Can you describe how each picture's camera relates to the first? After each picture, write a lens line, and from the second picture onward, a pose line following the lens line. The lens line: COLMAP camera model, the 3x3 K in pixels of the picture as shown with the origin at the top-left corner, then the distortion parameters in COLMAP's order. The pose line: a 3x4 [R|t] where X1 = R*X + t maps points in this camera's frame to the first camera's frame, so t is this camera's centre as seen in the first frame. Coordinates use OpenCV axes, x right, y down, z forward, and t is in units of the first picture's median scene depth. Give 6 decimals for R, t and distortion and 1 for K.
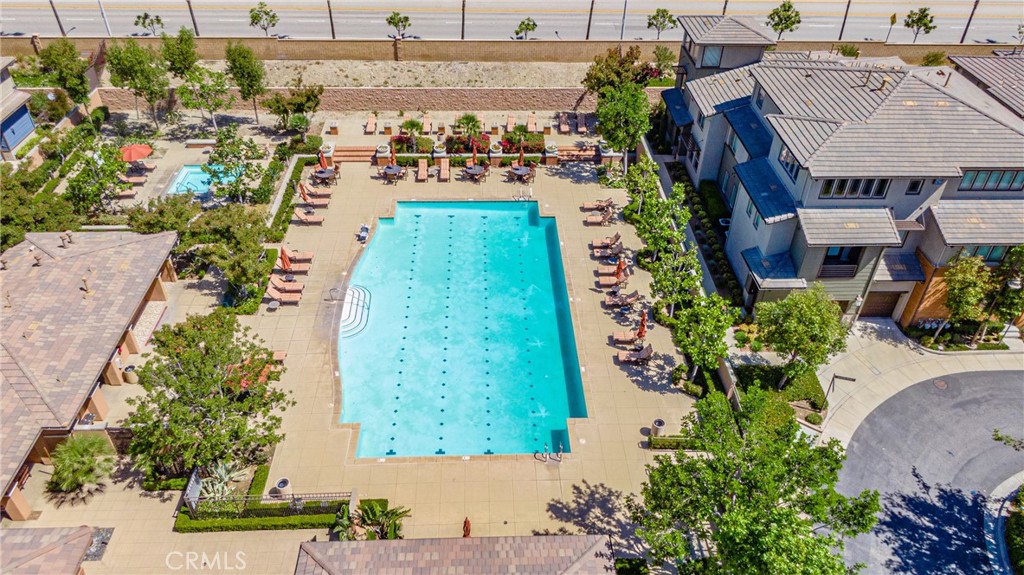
lens RADIAL K [[725.9, 0, 516.7], [0, 725.9, 292.7], [0, 0, 1]] dist [-0.059290, -0.009650]
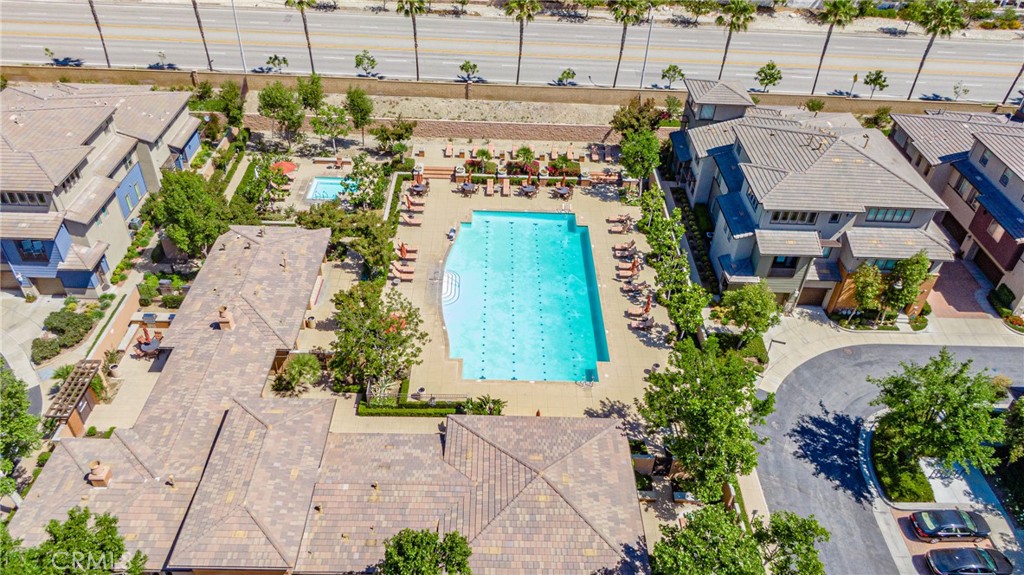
lens RADIAL K [[725.9, 0, 507.1], [0, 725.9, 286.6], [0, 0, 1]] dist [-0.059290, -0.009650]
pose [[0.998953, 0.038629, -0.024499, -0.078806], [-0.038604, 0.999253, 0.001490, 0.017901], [0.024538, -0.000543, 0.999699, -0.481708]]
